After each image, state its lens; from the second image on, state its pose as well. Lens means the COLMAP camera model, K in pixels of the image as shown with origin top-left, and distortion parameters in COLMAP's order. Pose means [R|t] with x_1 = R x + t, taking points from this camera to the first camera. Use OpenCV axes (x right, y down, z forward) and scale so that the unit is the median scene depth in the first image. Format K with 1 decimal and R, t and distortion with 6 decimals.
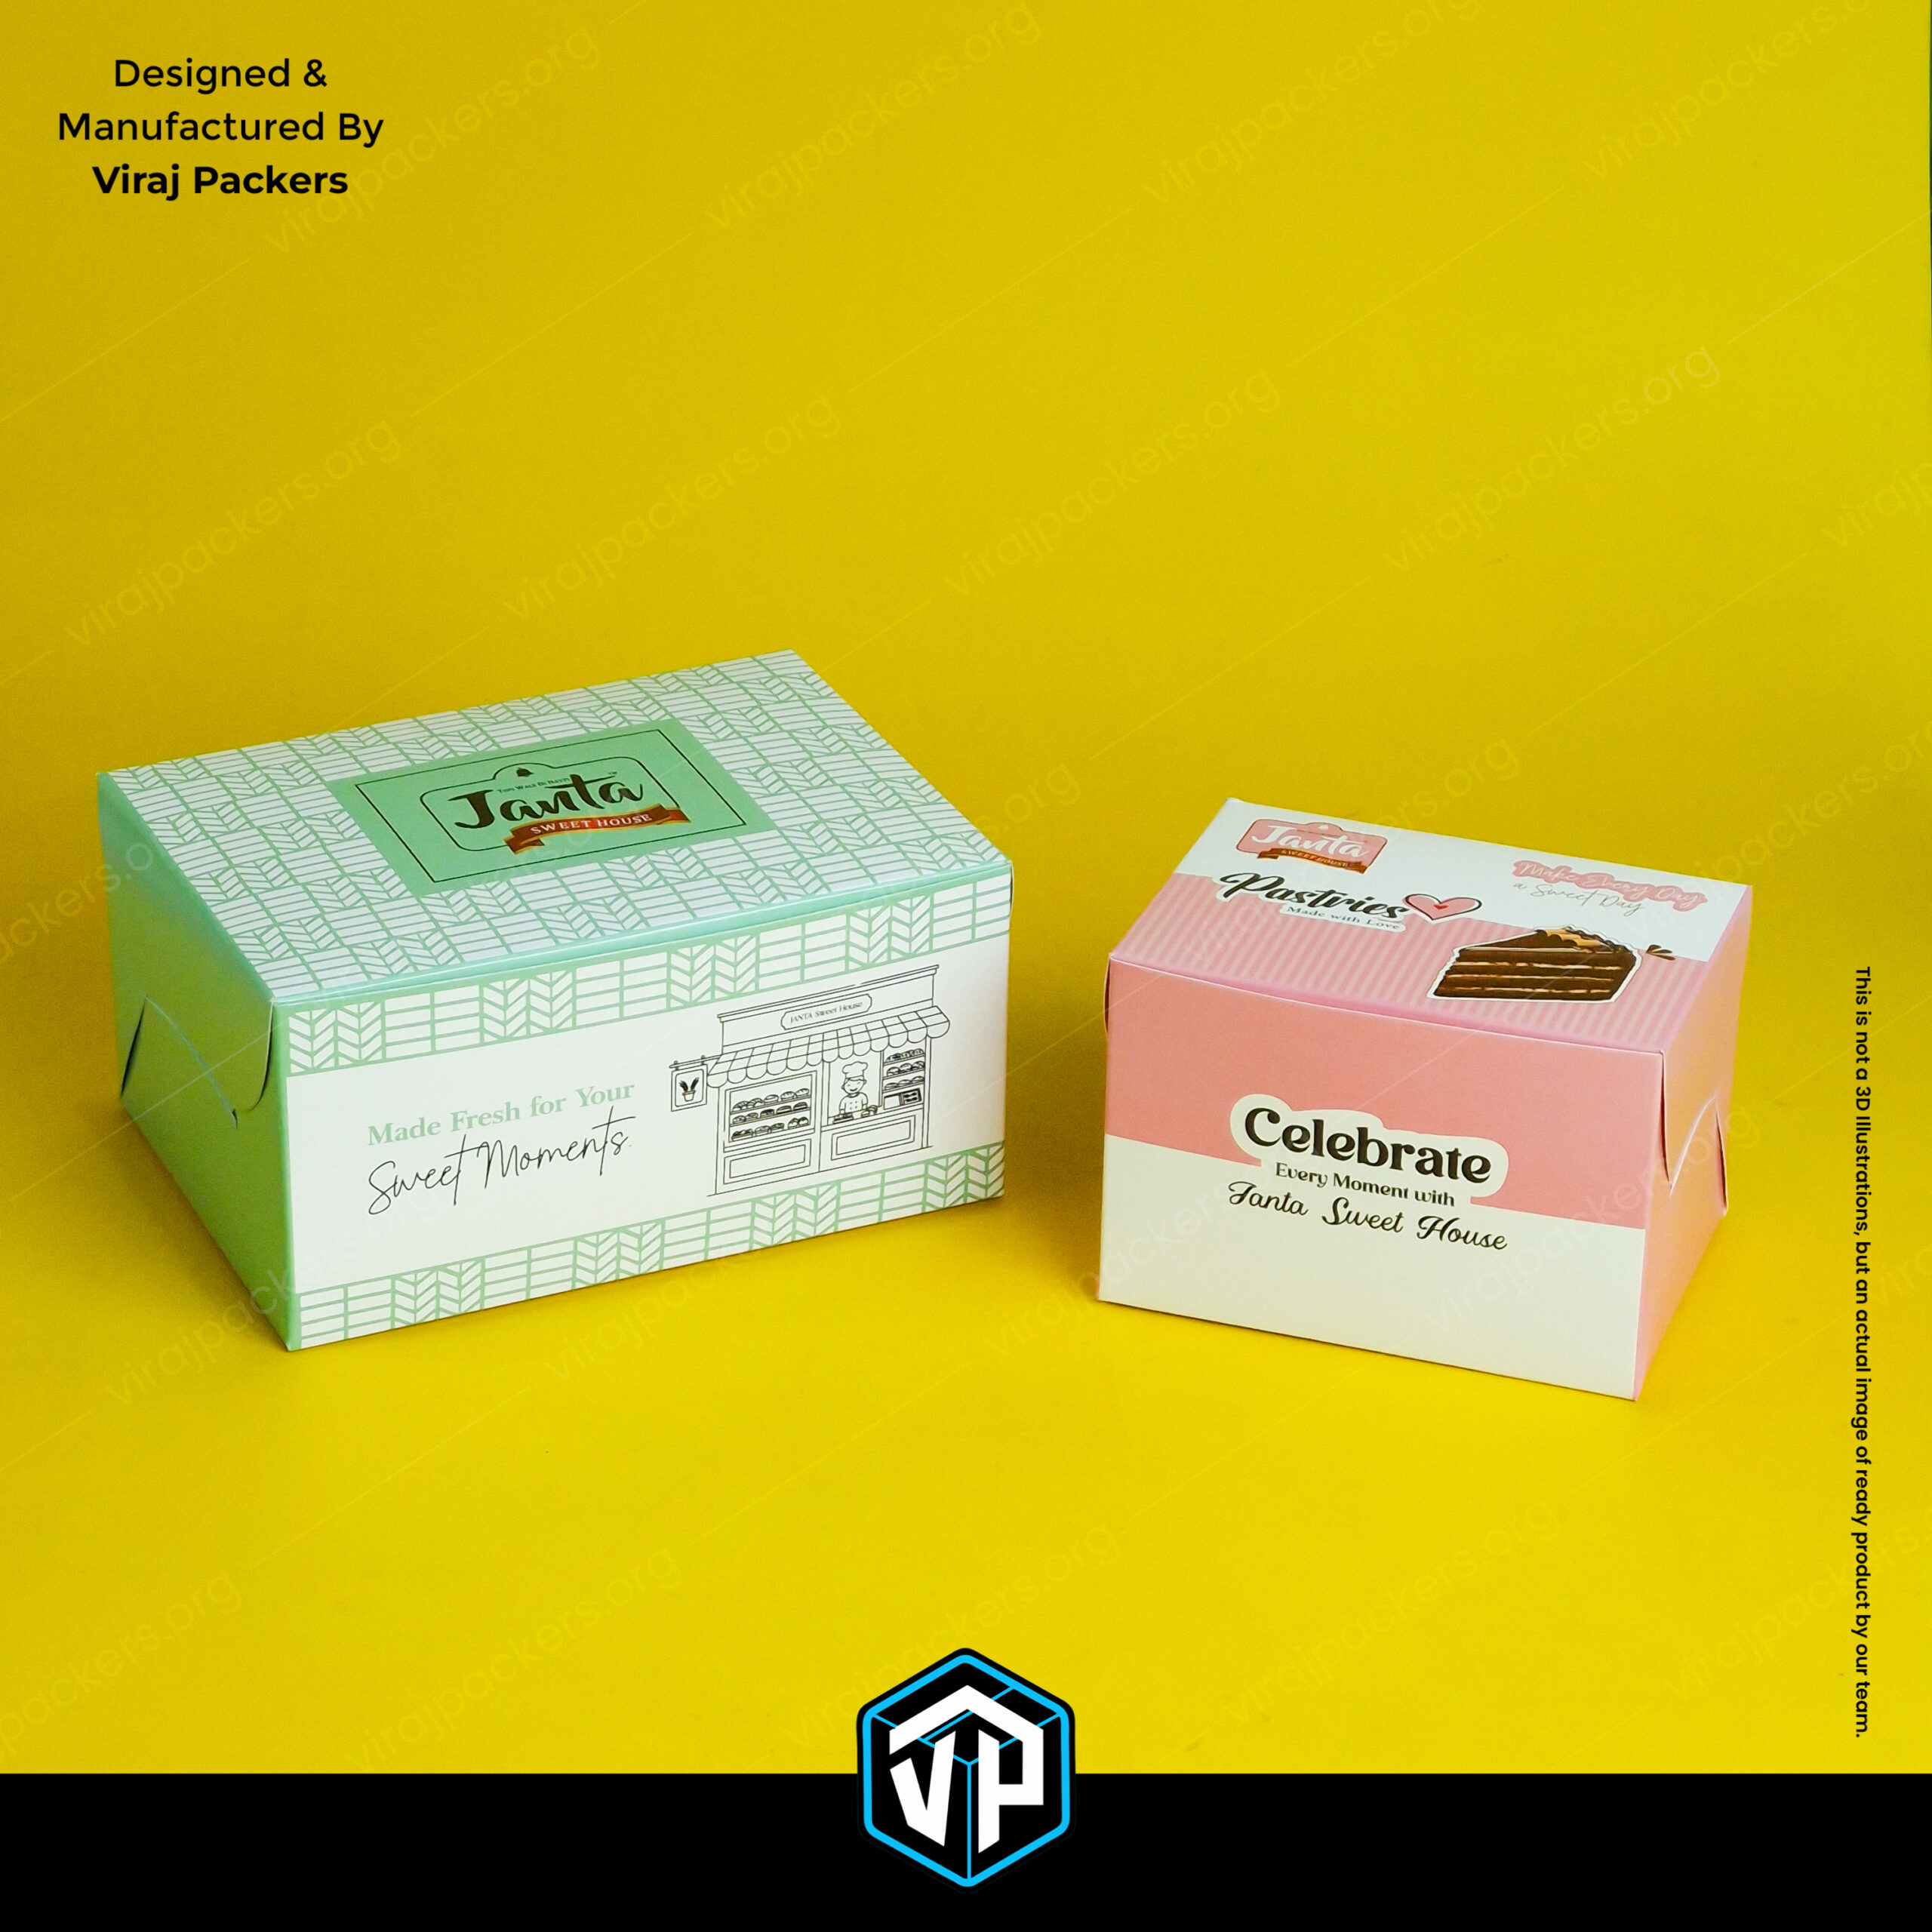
lens RADIAL K [[5708.4, 0, 964.1], [0, 5708.4, 967.6], [0, 0, 1]] dist [-0.268271, 0.000000]
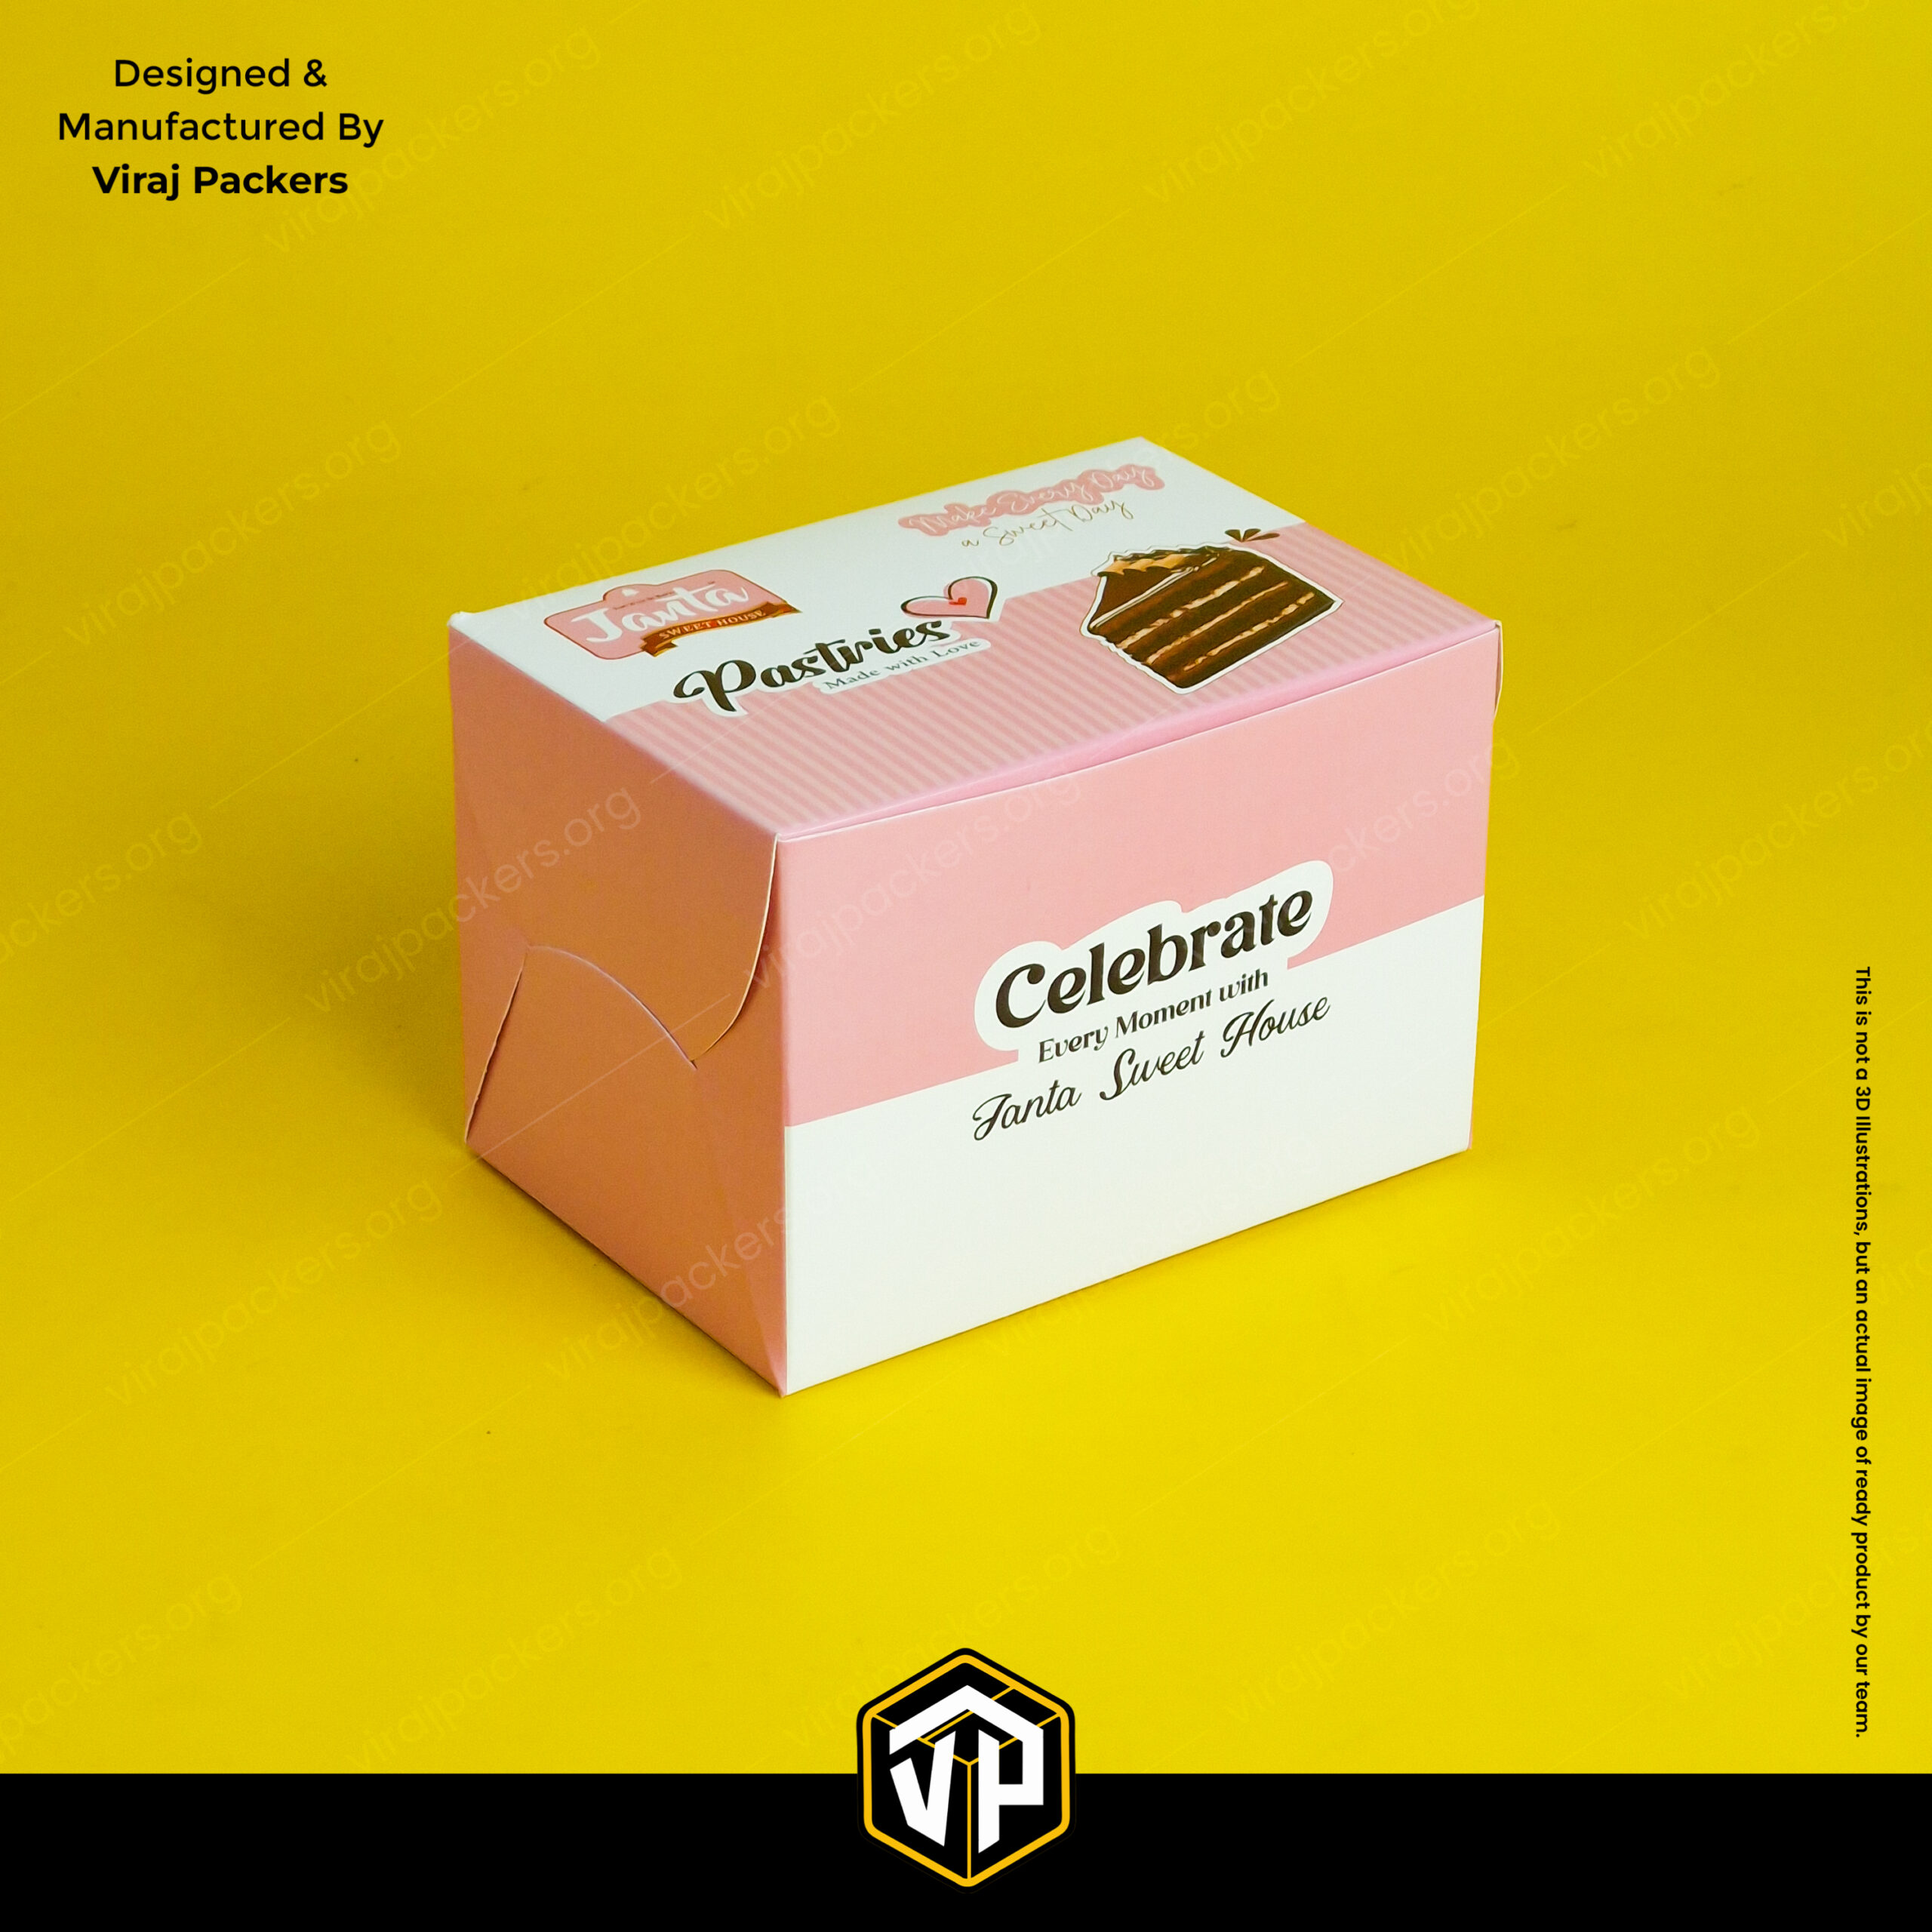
lens RADIAL K [[5708.4, 0, 962.9], [0, 5708.4, 958.4], [0, 0, 1]] dist [-0.268271, 0.000000]
pose [[0.584505, -0.386036, 0.713674, -0.398284], [0.374265, 0.908682, 0.184992, -0.094608], [-0.719917, 0.158975, 0.675609, 0.575893]]
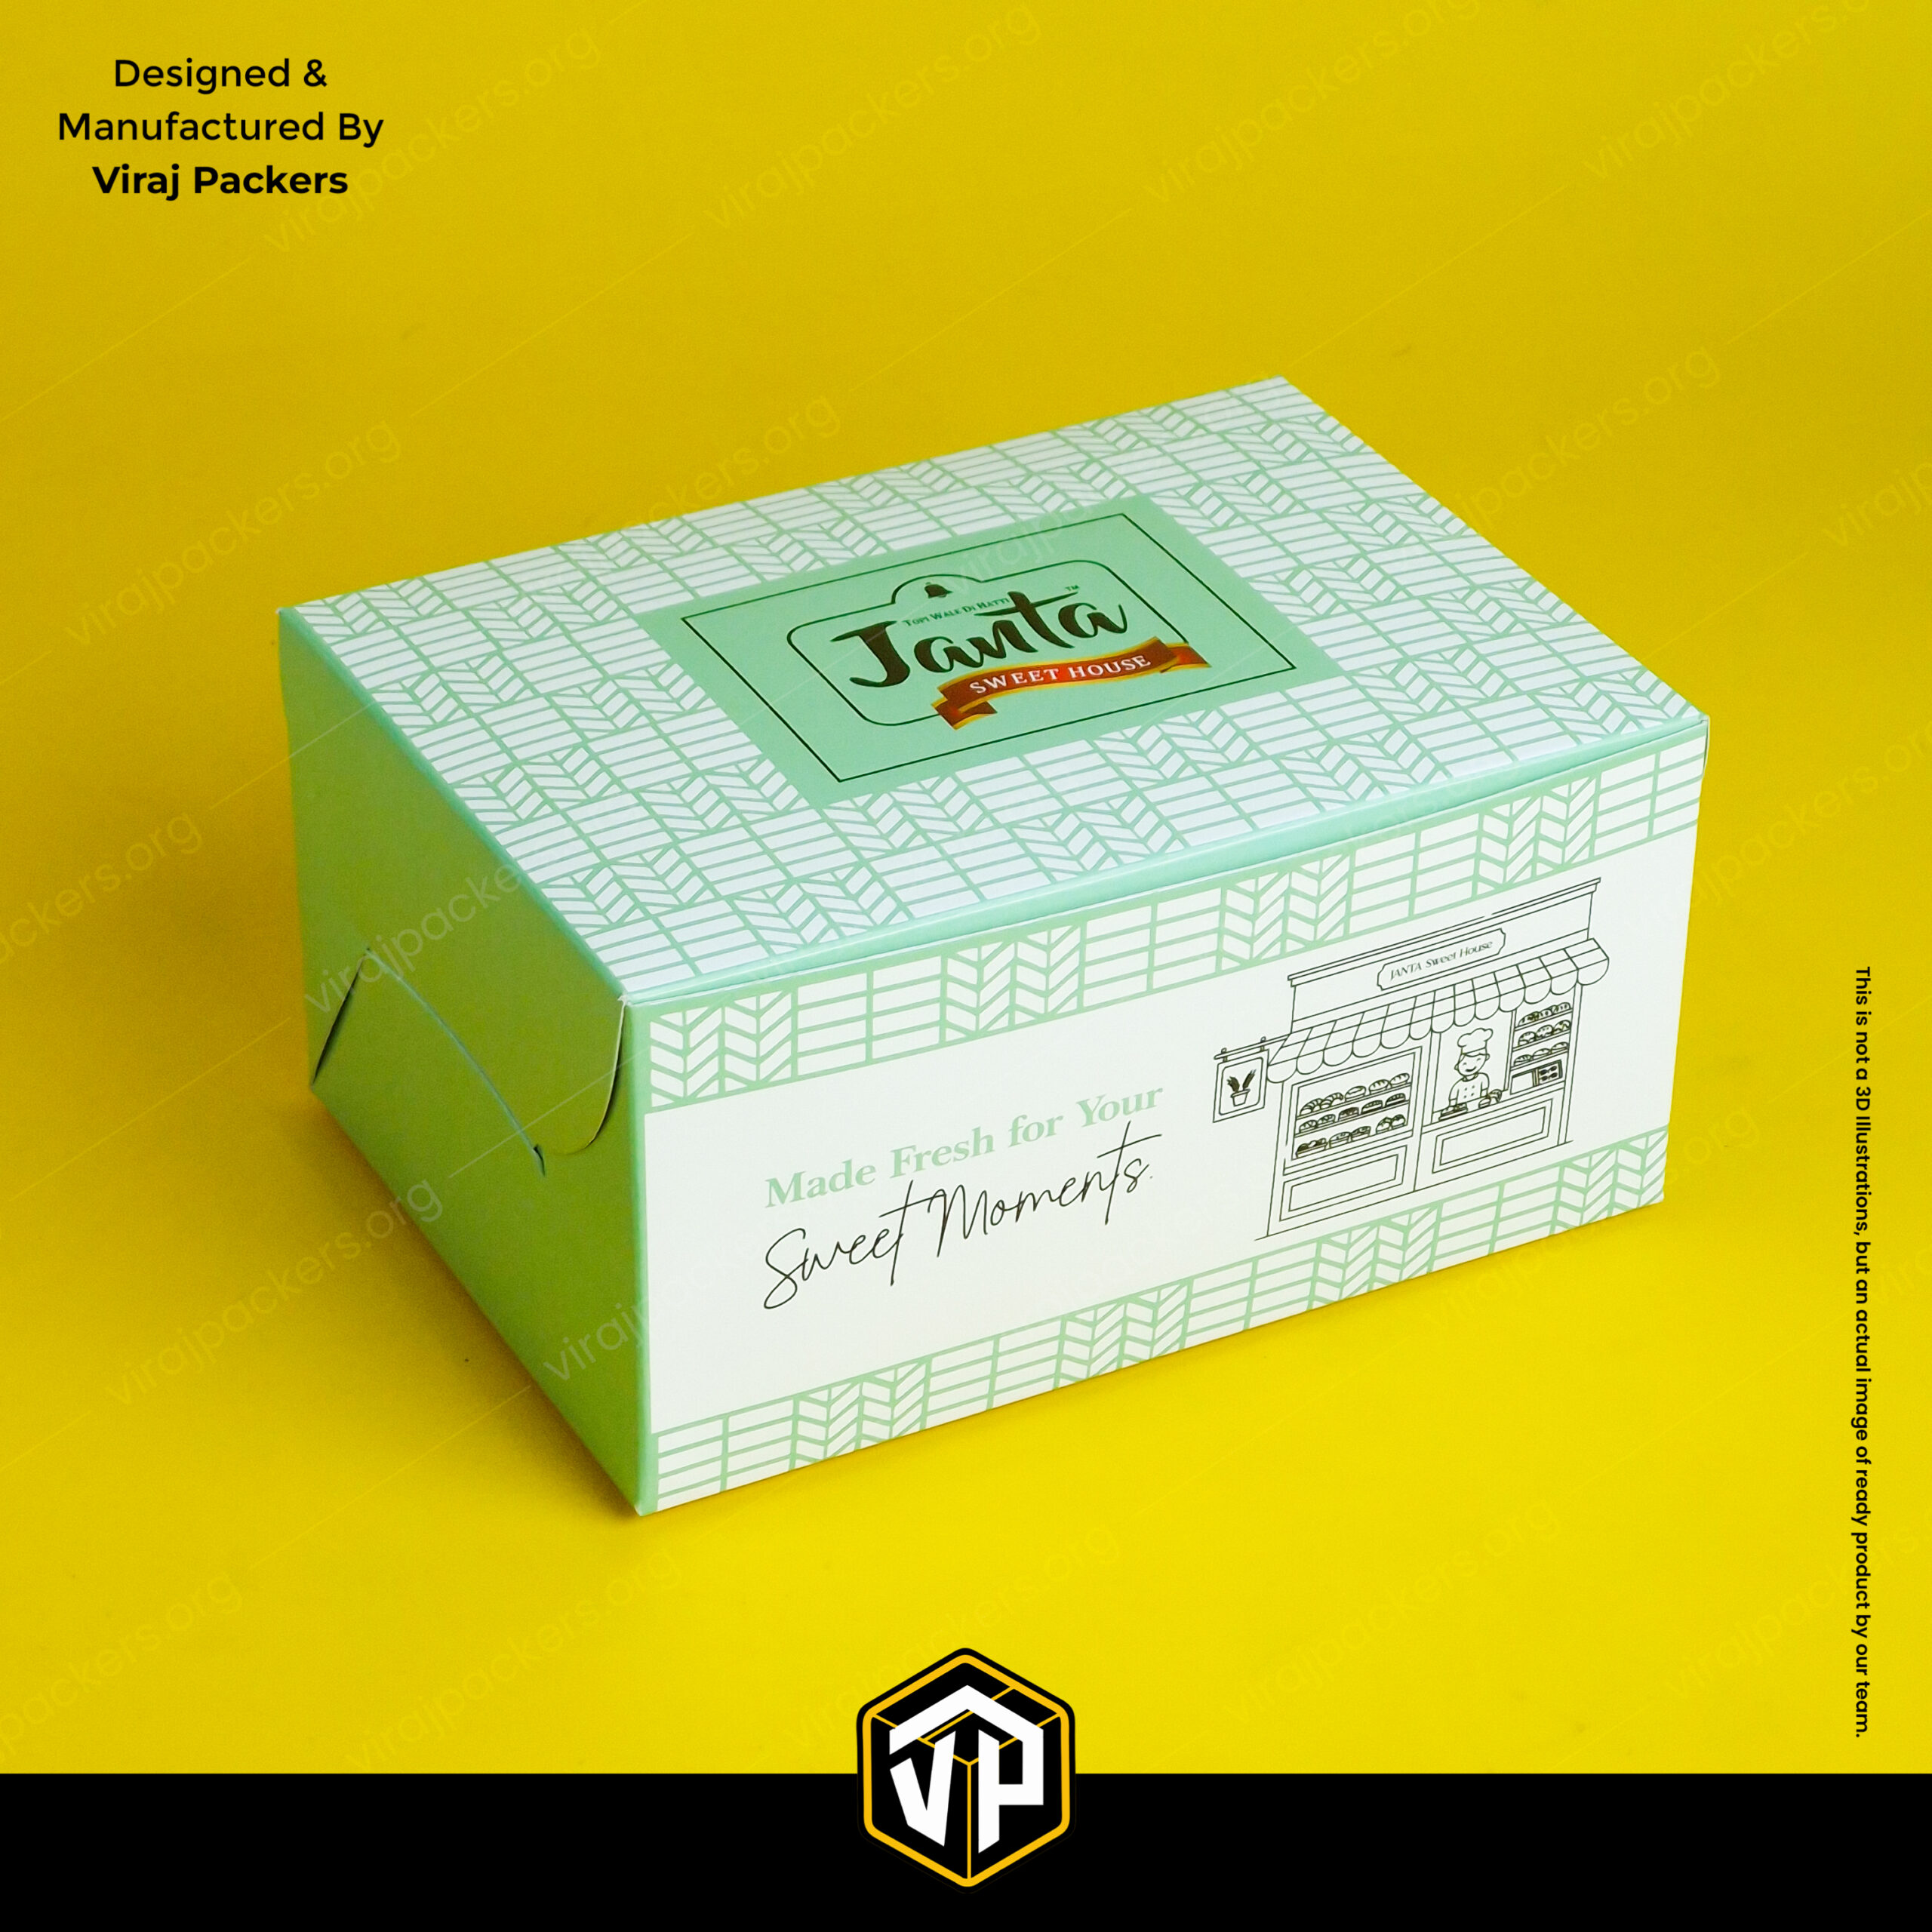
lens RADIAL K [[5708.4, 0, 968.9], [0, 5708.4, 963.0], [0, 0, 1]] dist [-0.268271, 0.000000]
pose [[0.998803, -0.029999, 0.038623, -0.103637], [0.026760, 0.996288, 0.081812, -0.046688], [-0.040933, -0.080680, 0.995899, 0.357137]]
